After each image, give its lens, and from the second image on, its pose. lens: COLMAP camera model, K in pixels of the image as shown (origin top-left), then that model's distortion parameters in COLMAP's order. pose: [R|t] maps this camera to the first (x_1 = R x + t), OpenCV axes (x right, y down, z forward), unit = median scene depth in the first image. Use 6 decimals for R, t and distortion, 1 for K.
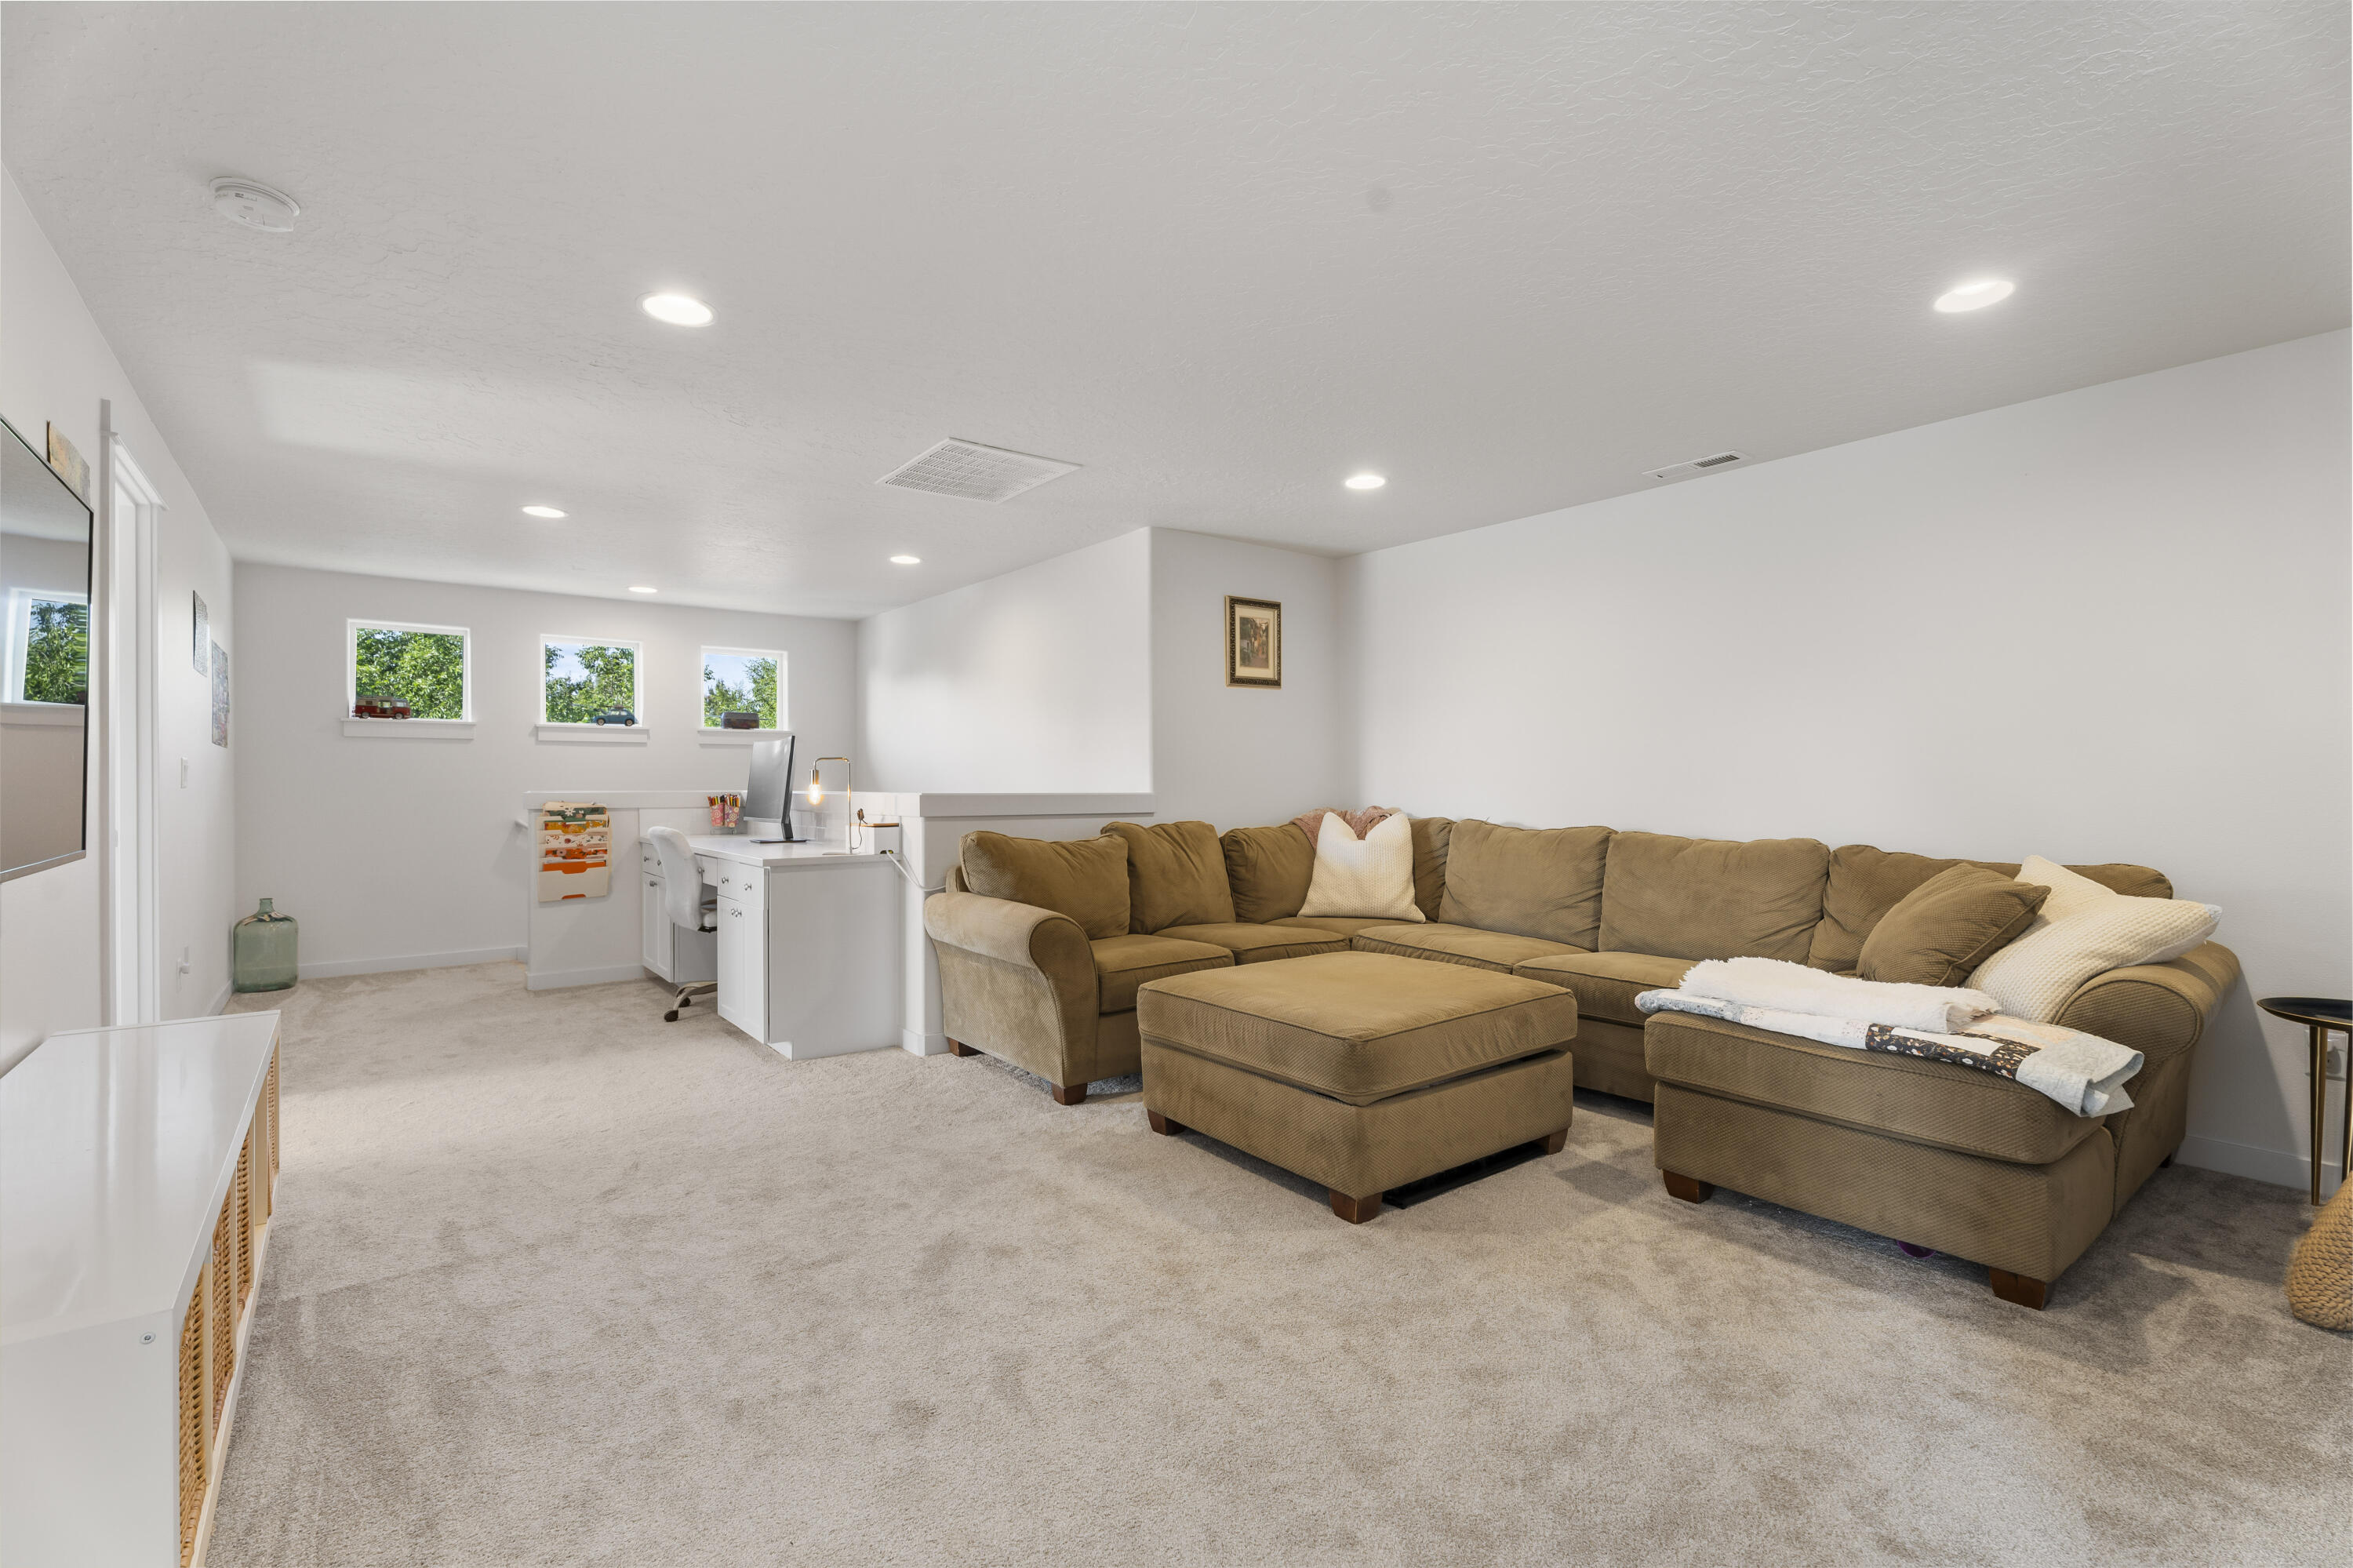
lens RADIAL K [[1064.3, 0, 1176.5], [0, 1064.3, 784.0], [0, 0, 1]] dist [0.001497, 0.000160]
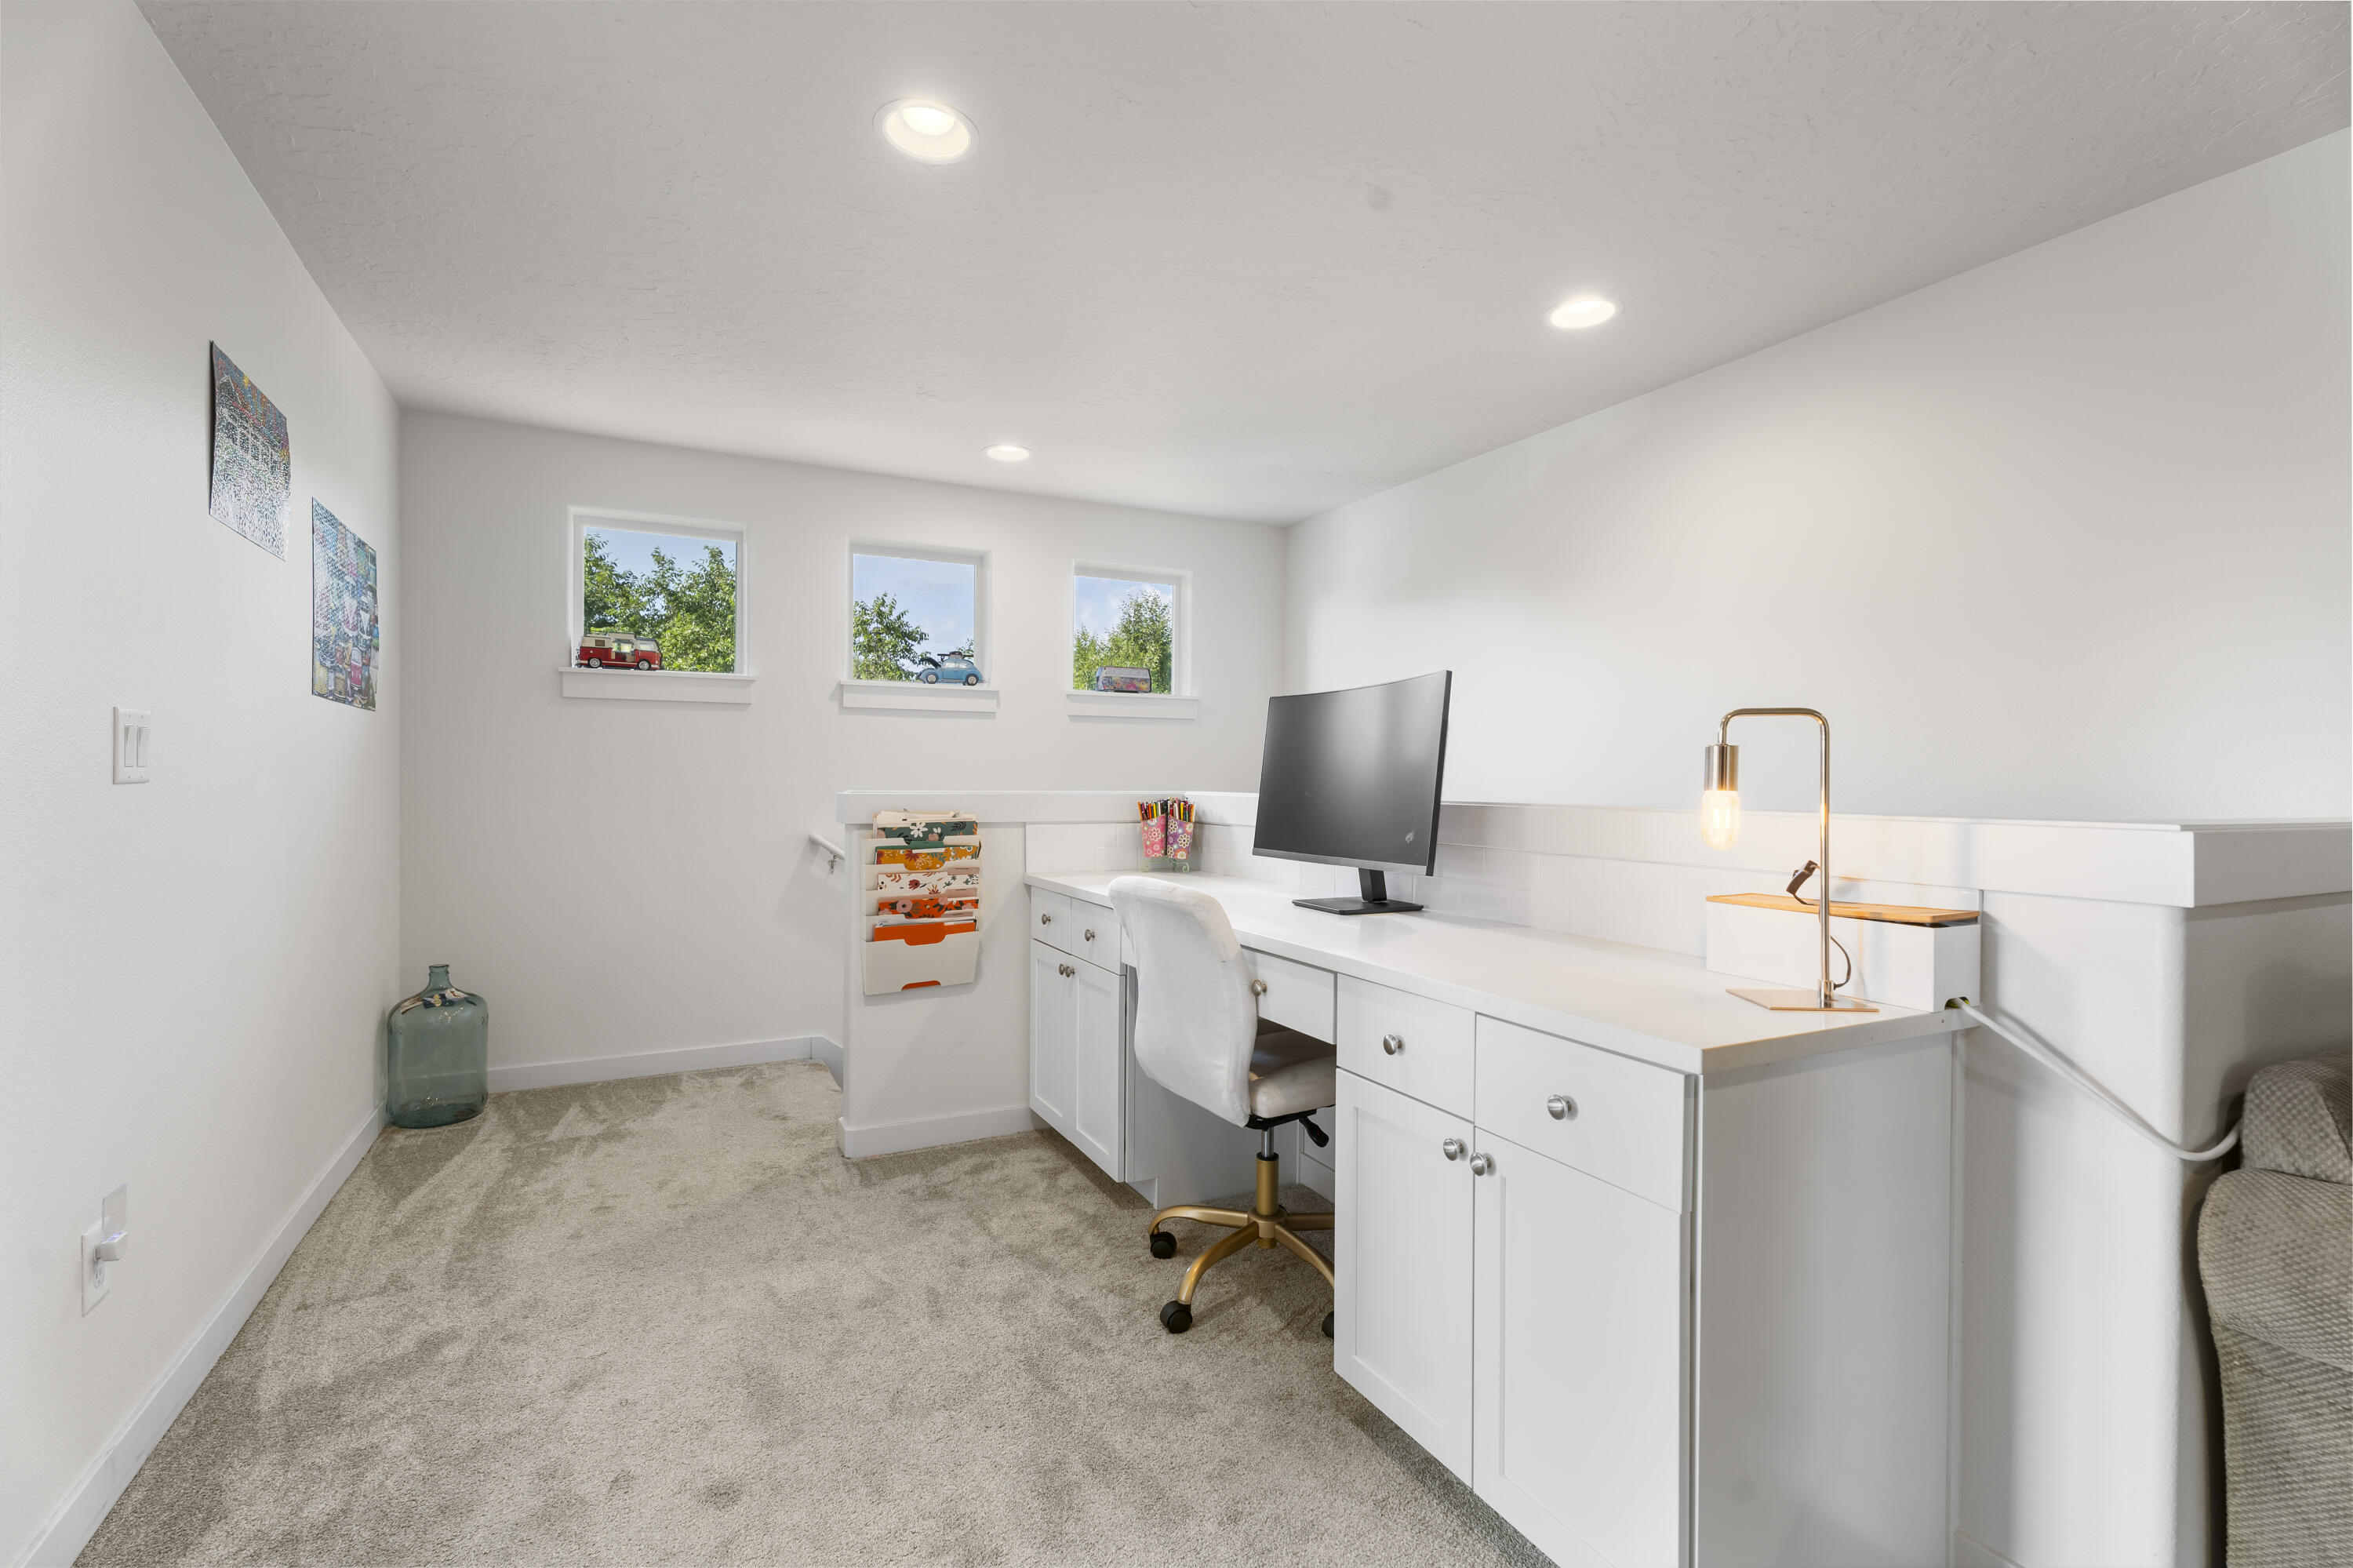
lens RADIAL K [[1059.4, 0, 1161.2], [0, 1059.4, 783.9], [0, 0, 1]] dist [-0.001072, 0.000176]
pose [[0.981359, 0.010221, -0.191913, -0.344835], [-0.009373, 0.999942, 0.005323, -0.001108], [0.191957, -0.003425, 0.981397, 0.495962]]
